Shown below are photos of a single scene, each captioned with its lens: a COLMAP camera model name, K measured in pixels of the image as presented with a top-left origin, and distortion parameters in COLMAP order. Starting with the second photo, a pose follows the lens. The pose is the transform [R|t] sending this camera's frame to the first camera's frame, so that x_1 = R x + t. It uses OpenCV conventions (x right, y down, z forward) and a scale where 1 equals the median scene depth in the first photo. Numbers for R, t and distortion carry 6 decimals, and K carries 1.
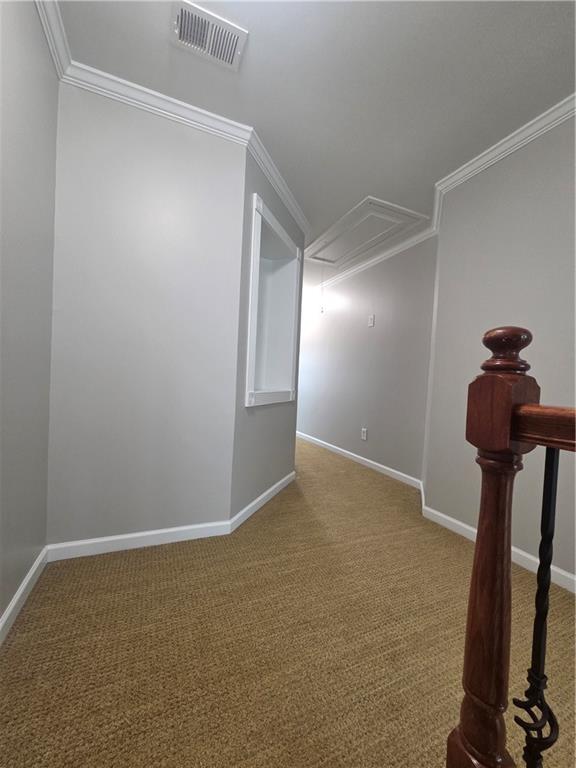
lens RADIAL K [[317.5, 0, 289.0], [0, 317.5, 385.4], [0, 0, 1]] dist [0.003584, 0.000816]
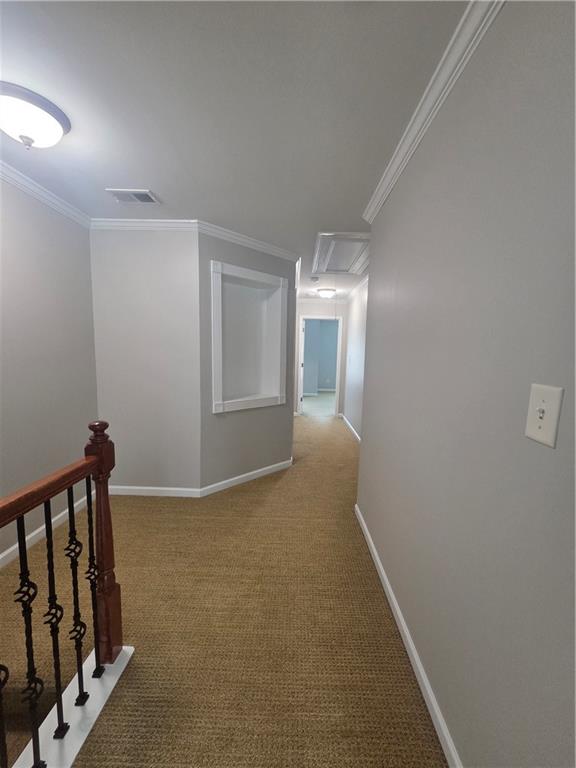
lens RADIAL K [[317.5, 0, 288.1], [0, 317.5, 385.5], [0, 0, 1]] dist [0.003584, 0.000816]
pose [[0.901666, 0.020541, -0.431945, 0.783294], [0.013230, 0.997093, 0.075034, -0.160547], [0.432231, -0.073370, 0.898773, -0.127889]]
